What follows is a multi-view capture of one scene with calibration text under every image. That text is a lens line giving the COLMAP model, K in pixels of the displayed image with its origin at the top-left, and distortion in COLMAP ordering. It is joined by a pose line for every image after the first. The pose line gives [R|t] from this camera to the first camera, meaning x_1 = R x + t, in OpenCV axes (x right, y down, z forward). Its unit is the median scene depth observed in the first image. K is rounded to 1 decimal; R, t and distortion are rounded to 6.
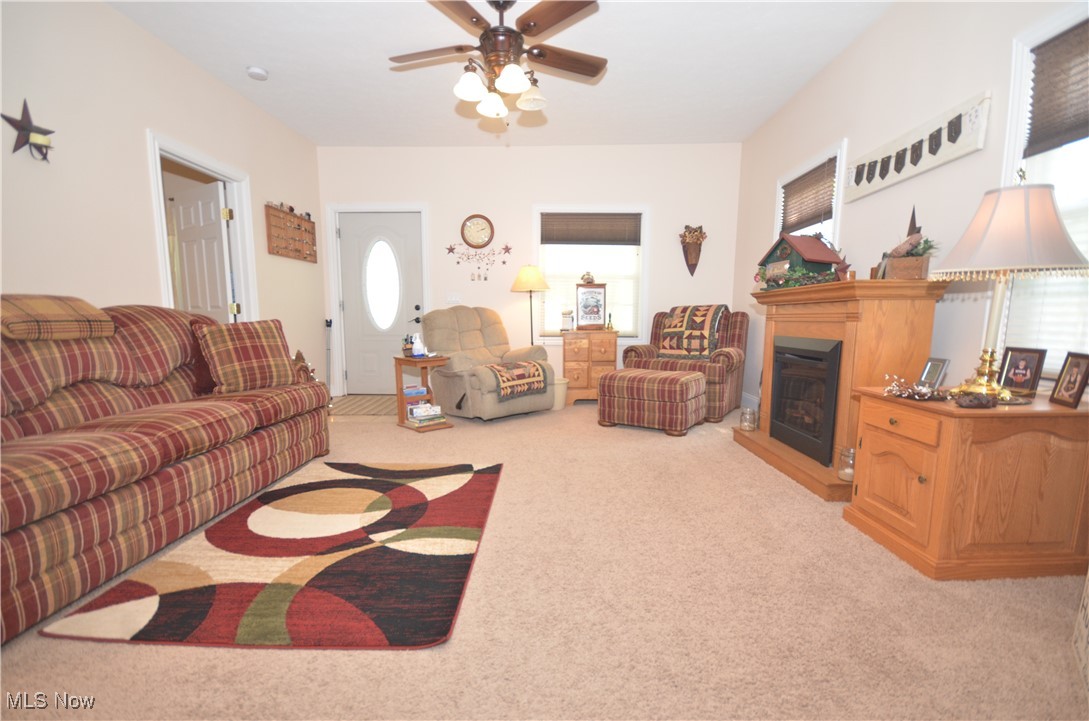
lens RADIAL K [[476.4, 0, 542.3], [0, 476.4, 379.6], [0, 0, 1]] dist [-0.002254, -0.000533]
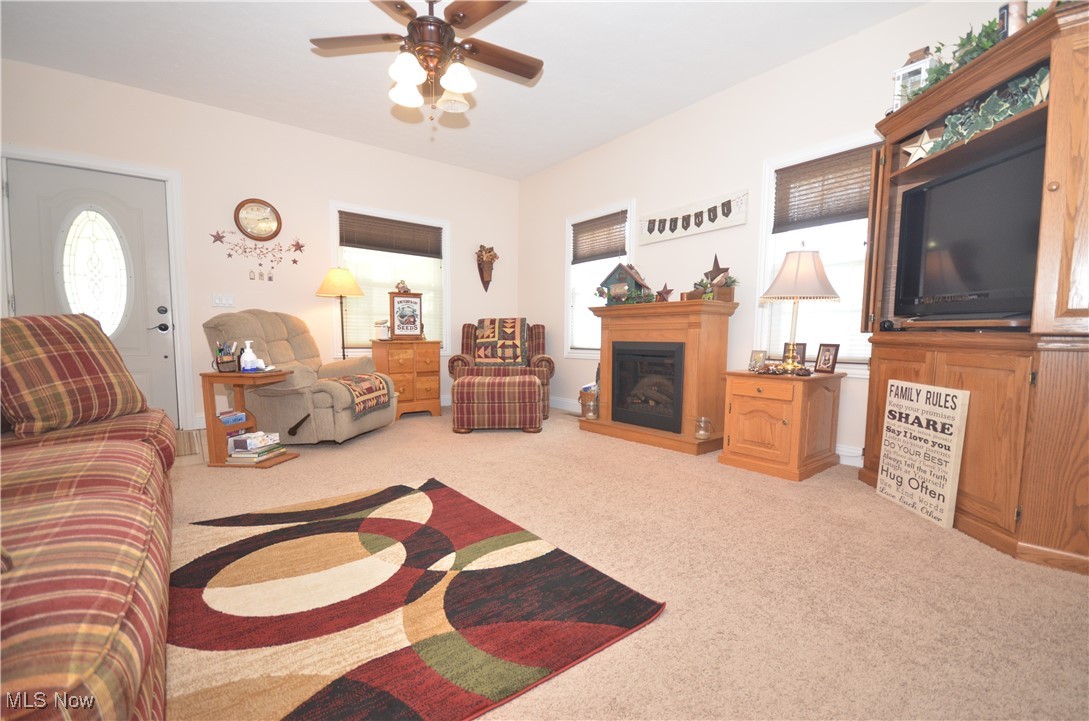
lens RADIAL K [[476.4, 0, 542.3], [0, 476.4, 379.6], [0, 0, 1]] dist [-0.002254, -0.000533]
pose [[0.779160, -0.048865, 0.624918, -0.391913], [0.073665, 0.997187, -0.013874, 0.011469], [-0.622482, 0.056845, 0.780567, 0.108994]]
